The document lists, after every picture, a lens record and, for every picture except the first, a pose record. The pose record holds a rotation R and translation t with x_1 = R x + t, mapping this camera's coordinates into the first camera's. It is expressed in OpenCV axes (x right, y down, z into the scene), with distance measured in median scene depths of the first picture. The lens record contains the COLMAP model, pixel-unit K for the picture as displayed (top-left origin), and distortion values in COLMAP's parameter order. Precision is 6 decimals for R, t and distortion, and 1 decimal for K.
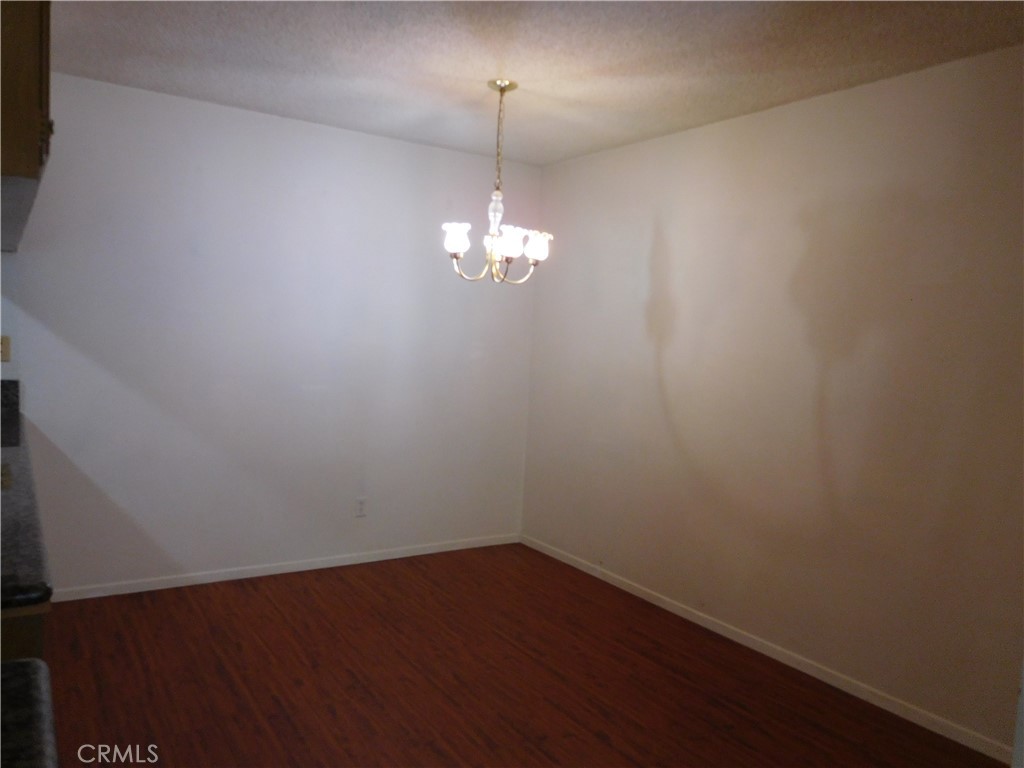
lens RADIAL K [[758.6, 0, 510.8], [0, 758.6, 384.7], [0, 0, 1]] dist [-0.024575, 0.007715]
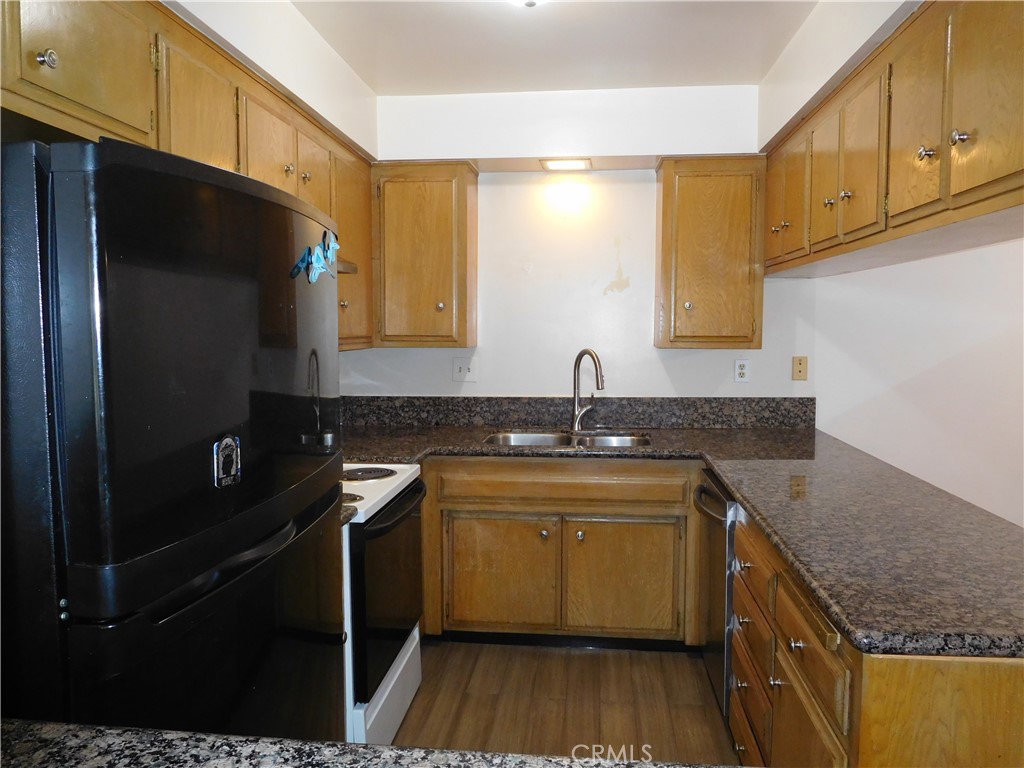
lens RADIAL K [[758.6, 0, 516.3], [0, 758.6, 388.0], [0, 0, 1]] dist [-0.024575, 0.007715]
pose [[0.769693, -0.006810, -0.638378, -0.307355], [0.003314, 0.999972, -0.006672, -0.014582], [0.638406, 0.003020, 0.769694, -0.103423]]
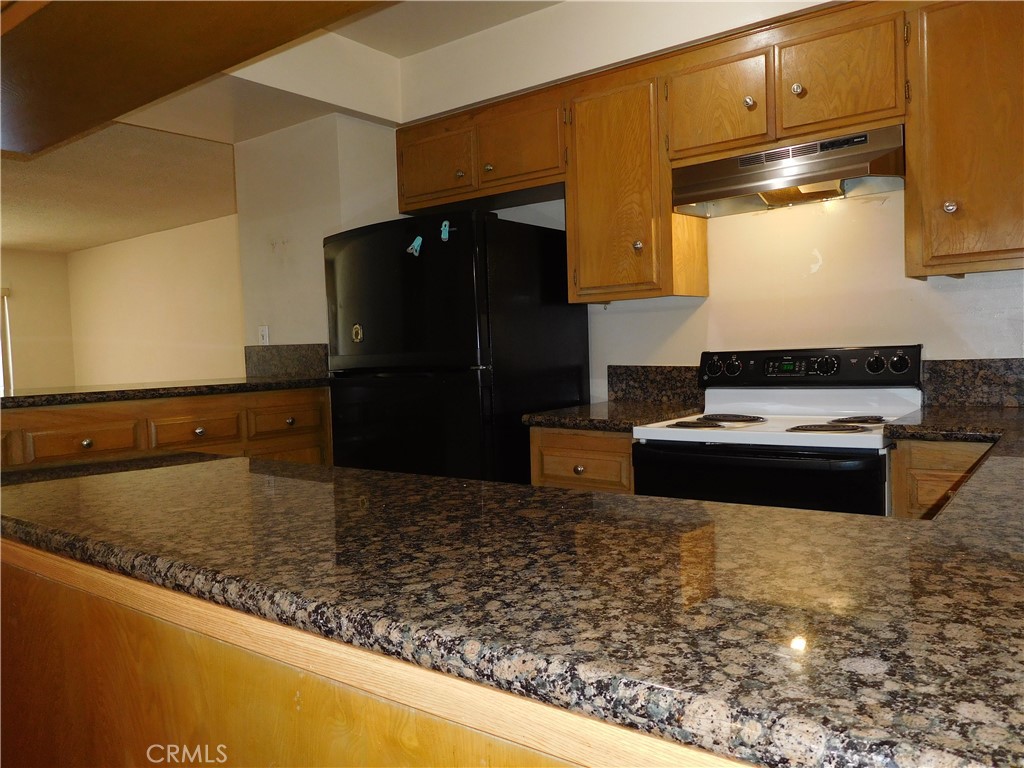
lens RADIAL K [[758.6, 0, 515.5], [0, 758.6, 380.4], [0, 0, 1]] dist [-0.024575, 0.007715]
pose [[-0.943784, -0.012554, -0.330325, -0.486841], [-0.039742, 0.996340, 0.075681, -0.007536], [0.328166, 0.084555, -0.940828, 0.997347]]
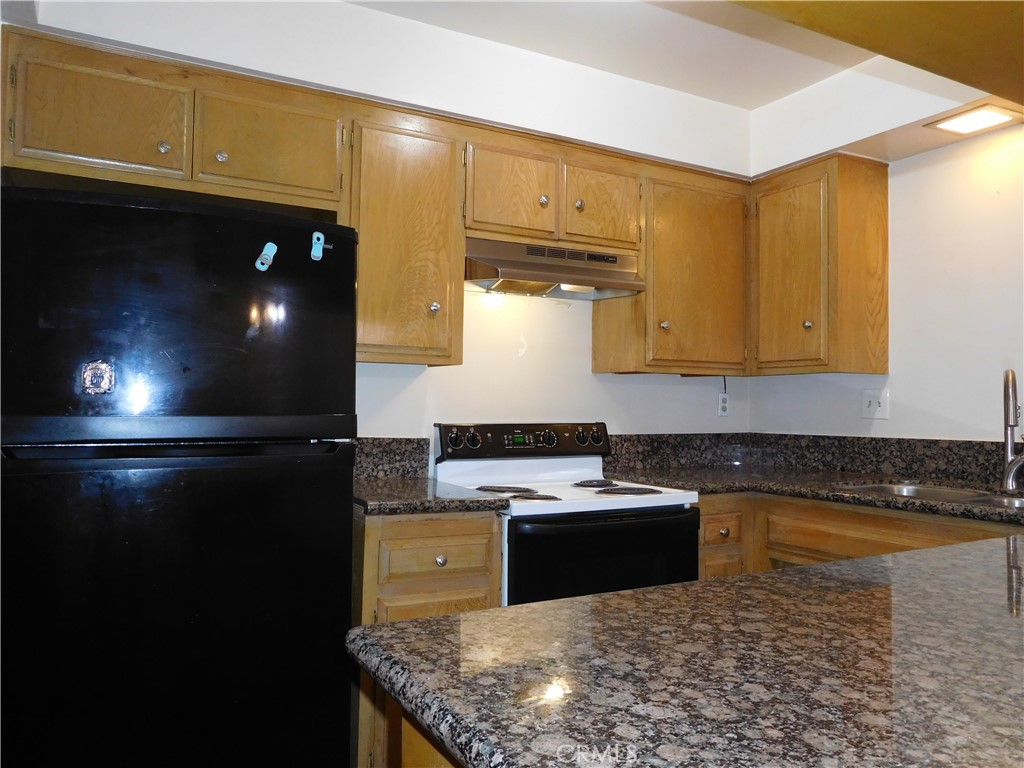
lens RADIAL K [[758.6, 0, 503.3], [0, 758.6, 386.6], [0, 0, 1]] dist [-0.024575, 0.007715]
pose [[-0.100043, -0.084894, -0.991355, -0.132008], [-0.077631, 0.993982, -0.077285, 0.036881], [0.991950, 0.069228, -0.106031, 0.391002]]
